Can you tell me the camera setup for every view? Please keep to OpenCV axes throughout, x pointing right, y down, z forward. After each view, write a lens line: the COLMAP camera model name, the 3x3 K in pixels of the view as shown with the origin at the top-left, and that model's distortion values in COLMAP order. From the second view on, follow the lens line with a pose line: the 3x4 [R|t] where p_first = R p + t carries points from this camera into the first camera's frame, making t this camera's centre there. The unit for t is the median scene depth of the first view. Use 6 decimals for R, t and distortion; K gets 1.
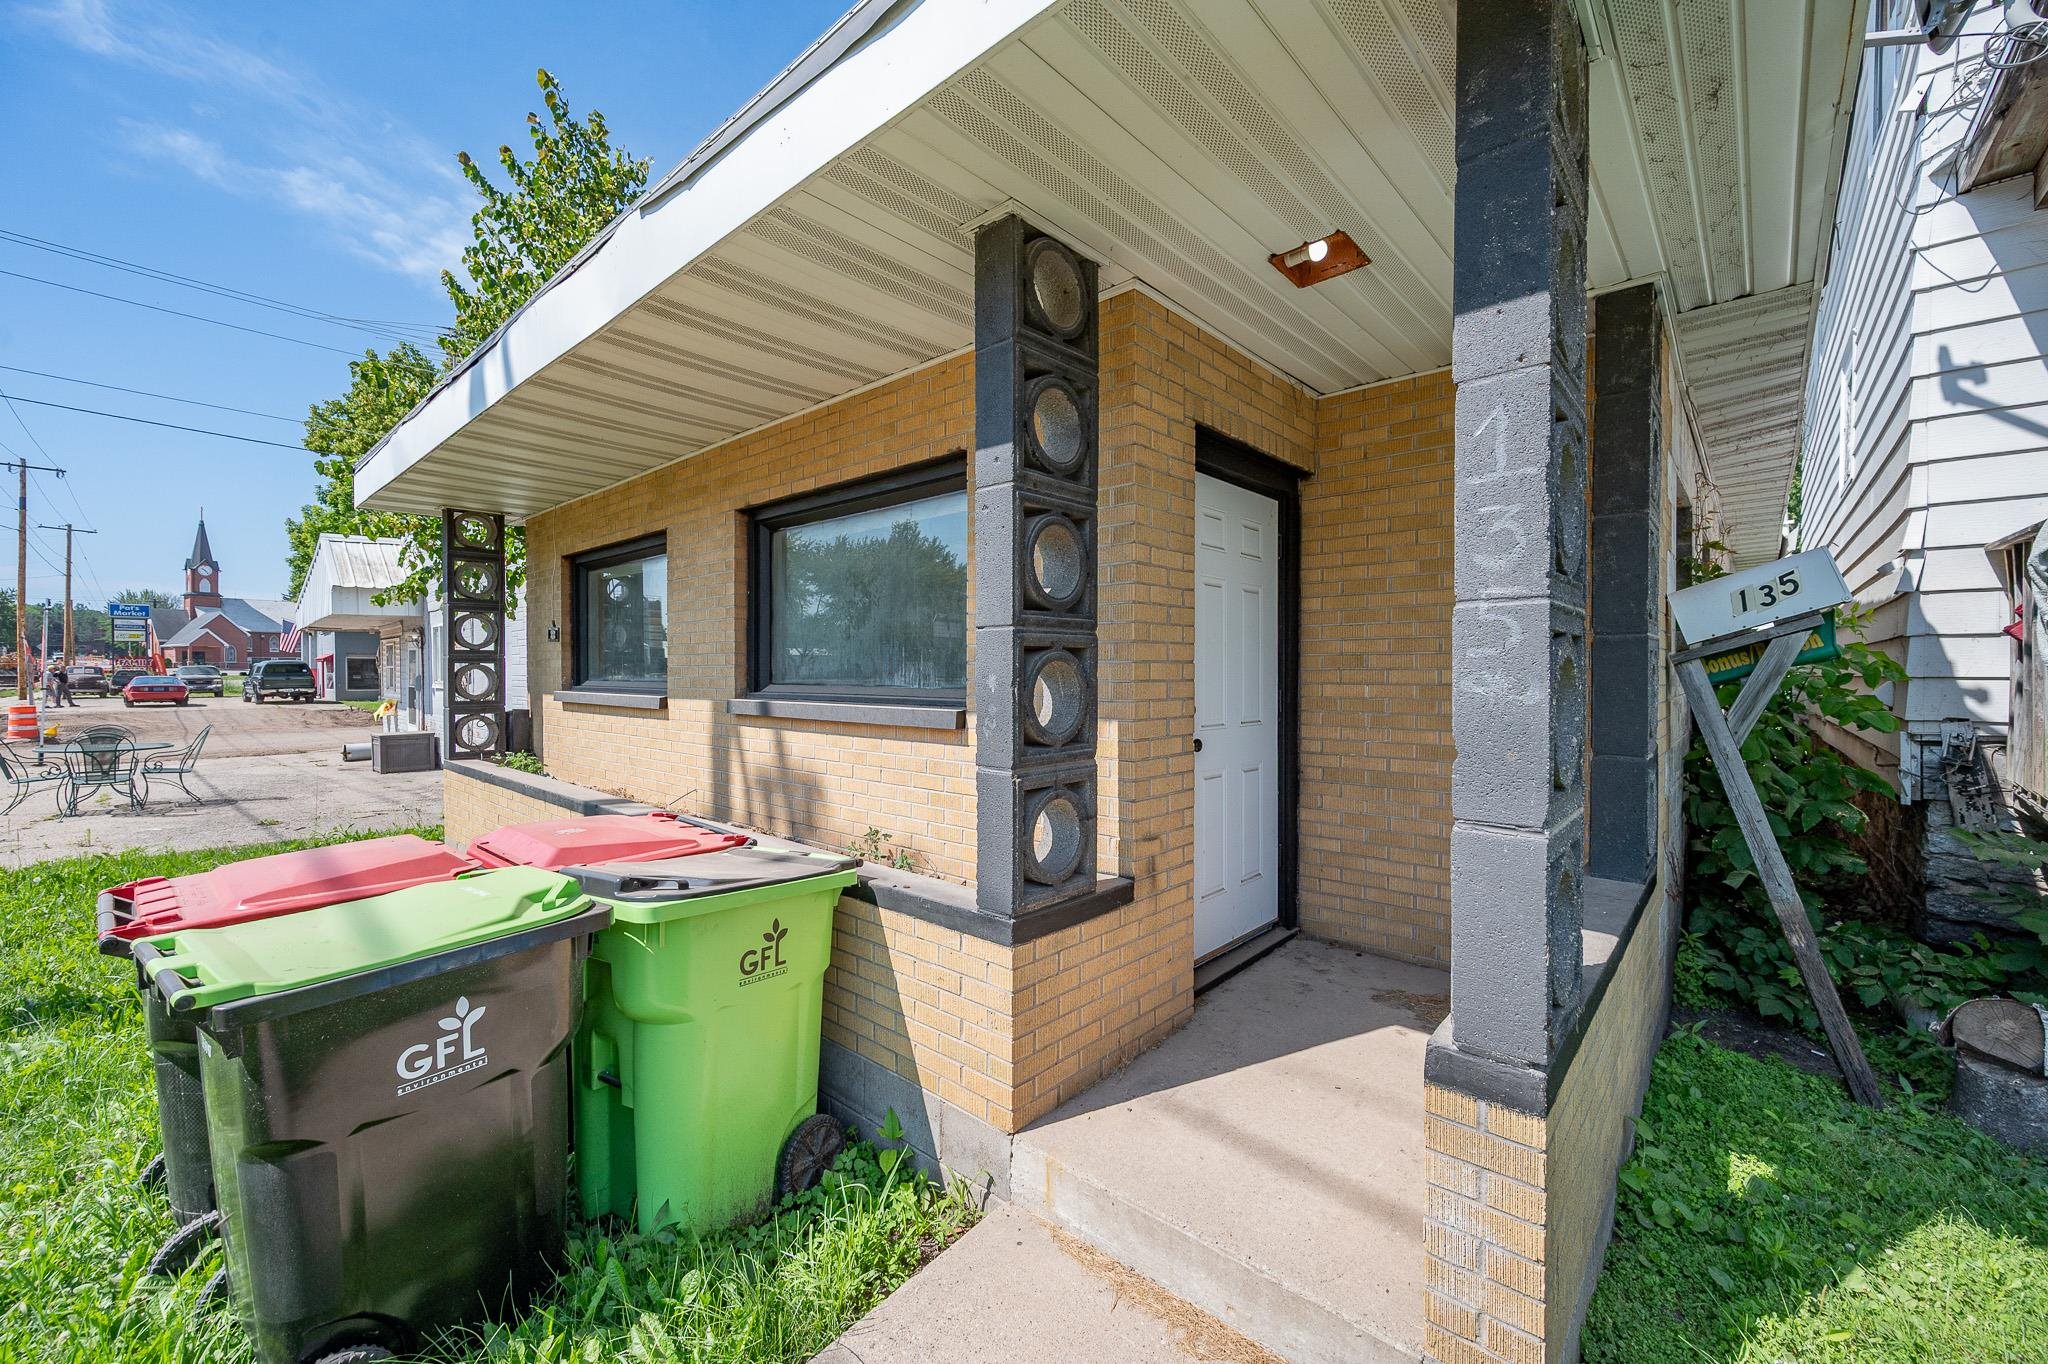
lens RADIAL K [[845.2, 0, 1030.0], [0, 845.2, 681.8], [0, 0, 1]] dist [0.000670, -0.000410]
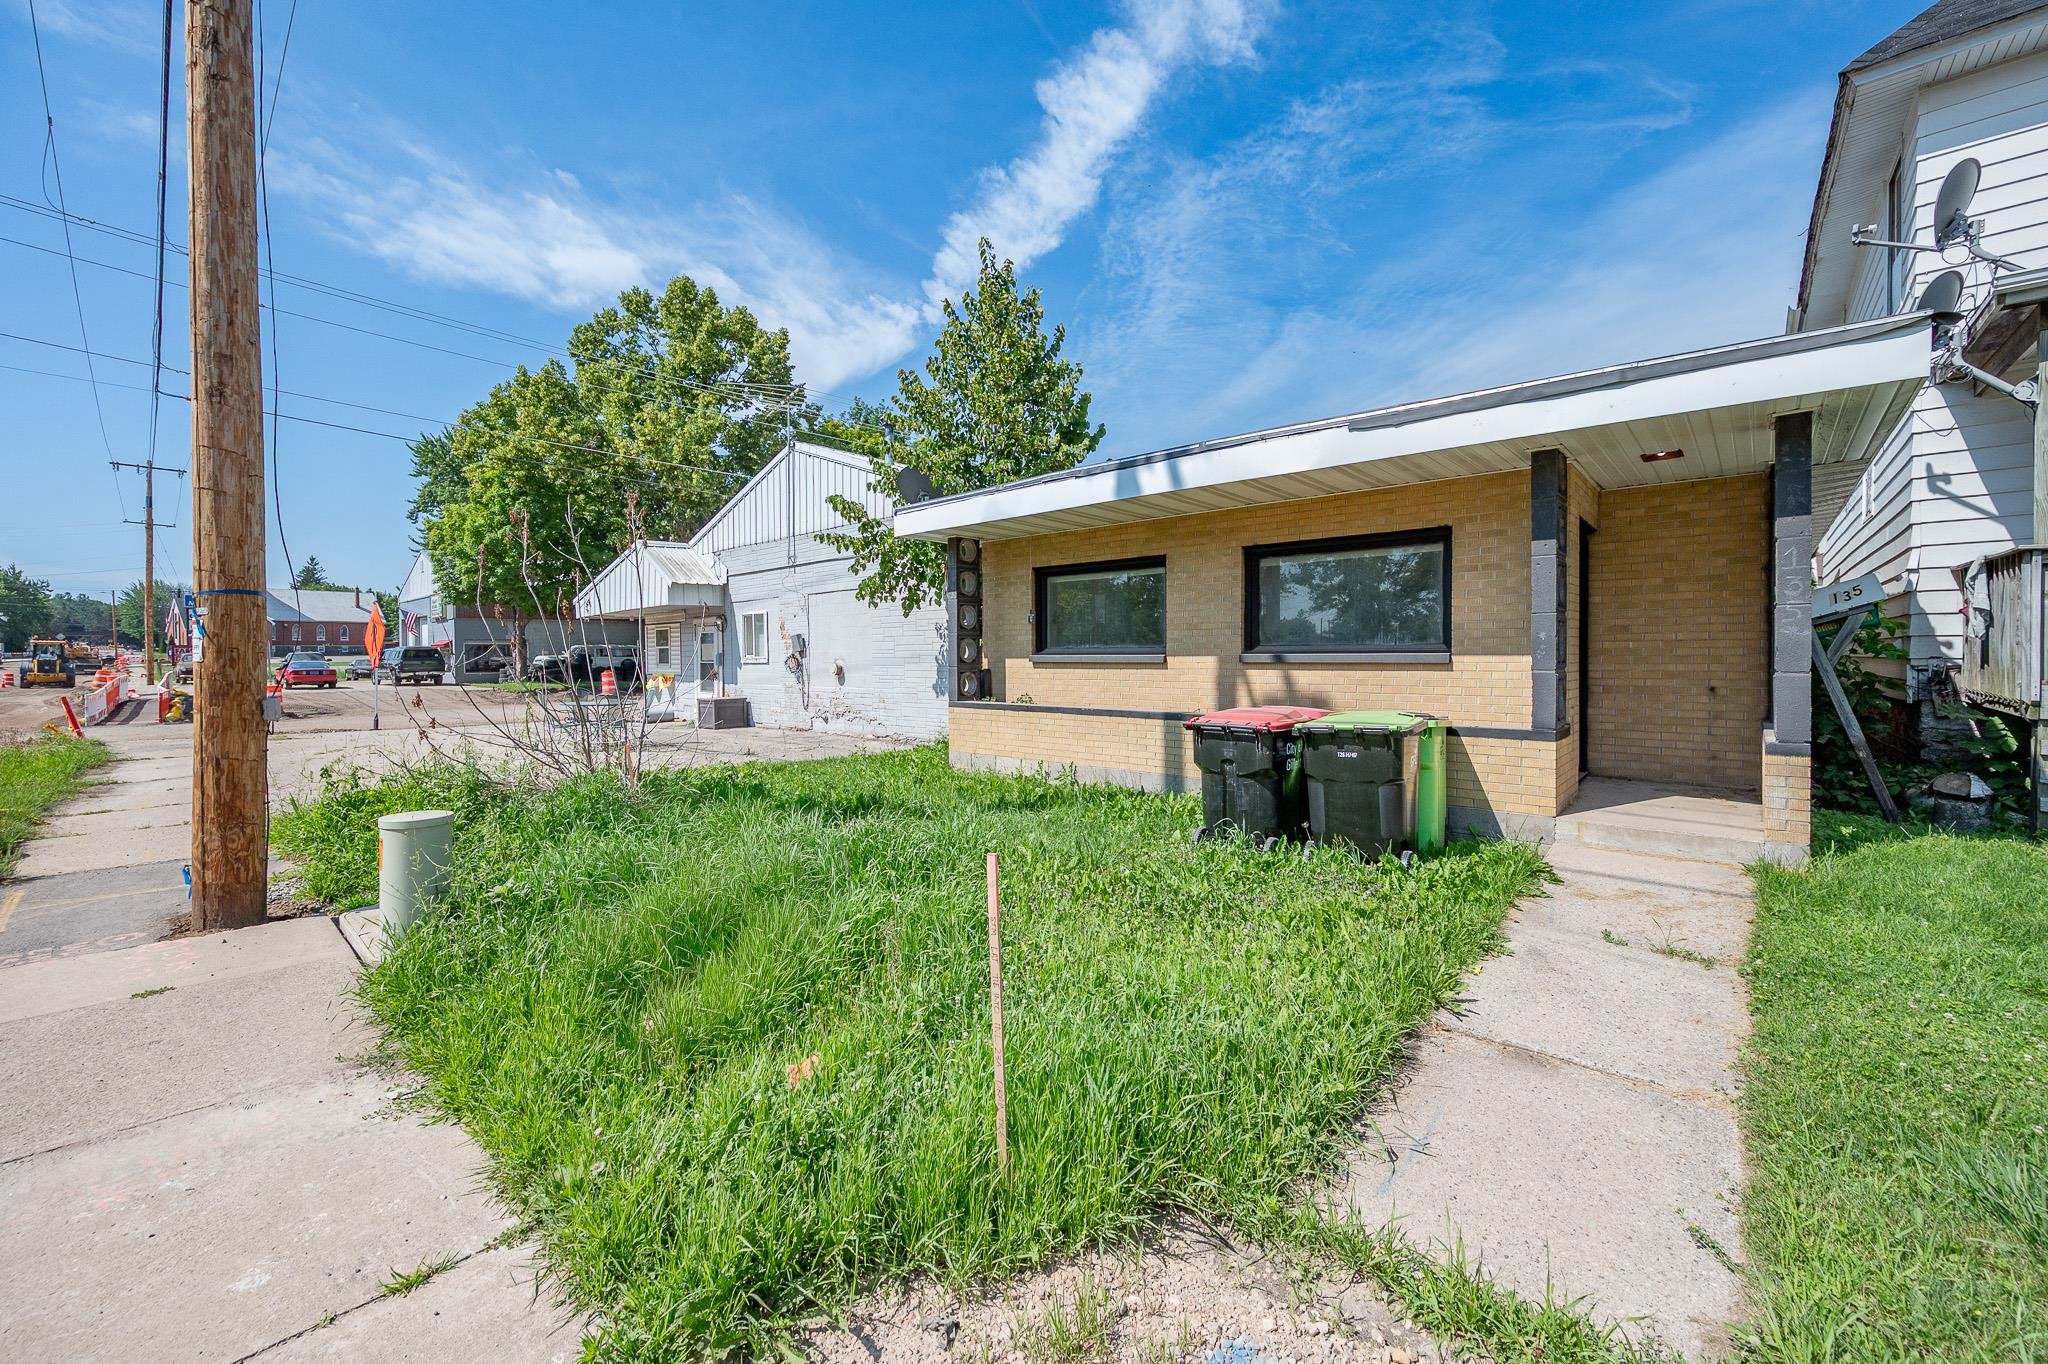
lens RADIAL K [[839.1, 0, 1034.2], [0, 839.1, 668.1], [0, 0, 1]] dist [-0.000127, 0.000001]
pose [[0.999972, -0.006983, 0.002826, -0.956990], [0.006972, 0.999968, 0.003870, 0.047168], [-0.002853, -0.003851, 0.999989, -0.898918]]
